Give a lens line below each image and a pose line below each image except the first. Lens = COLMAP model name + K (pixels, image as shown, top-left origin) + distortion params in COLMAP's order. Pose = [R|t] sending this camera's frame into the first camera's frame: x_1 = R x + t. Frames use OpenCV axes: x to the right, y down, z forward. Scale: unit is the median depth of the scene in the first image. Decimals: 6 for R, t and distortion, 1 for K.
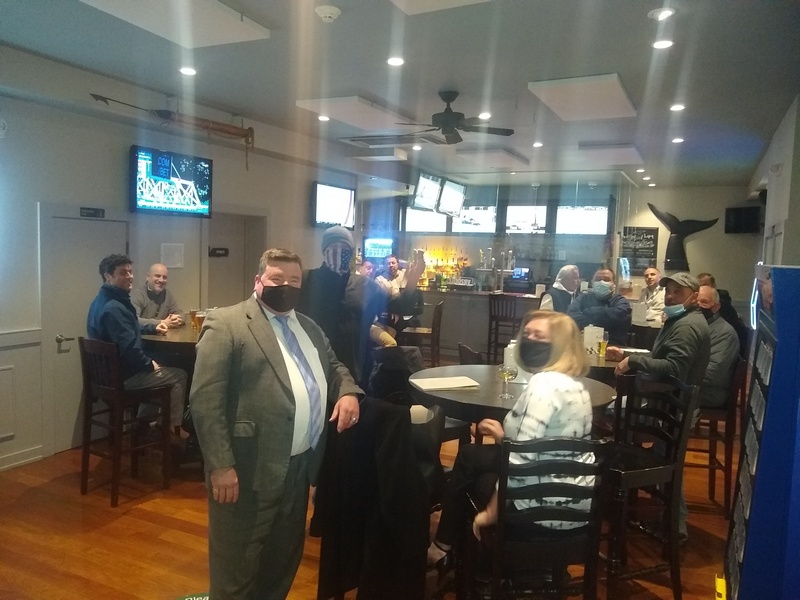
lens RADIAL K [[635.9, 0, 402.4], [0, 635.9, 298.5], [0, 0, 1]] dist [0.000559, -0.003471]
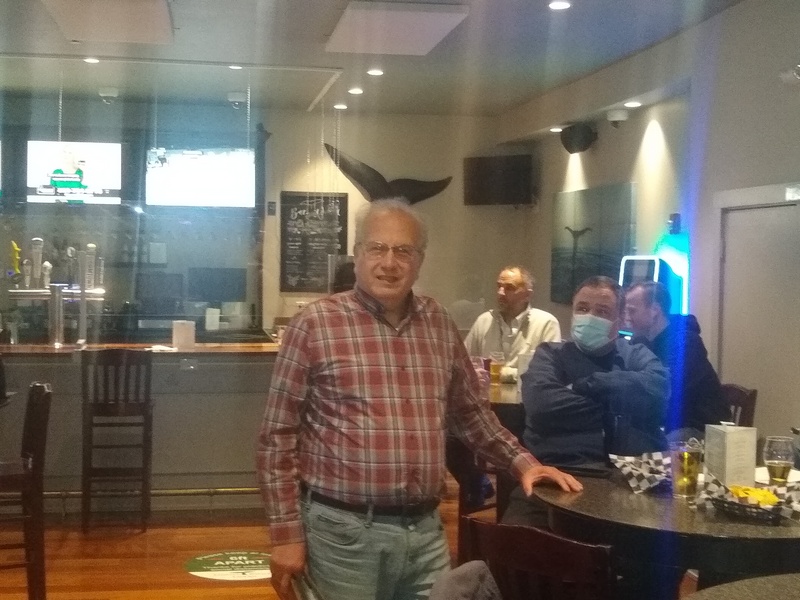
lens RADIAL K [[1214.3, 0, 400.3], [0, 1214.3, 301.0], [0, 0, 1]] dist [0.149228, 0.000000]
pose [[0.817344, -0.043571, 0.574500, -0.121798], [0.058707, 0.998245, -0.007814, -0.017549], [-0.573151, 0.040113, 0.818467, 0.201098]]
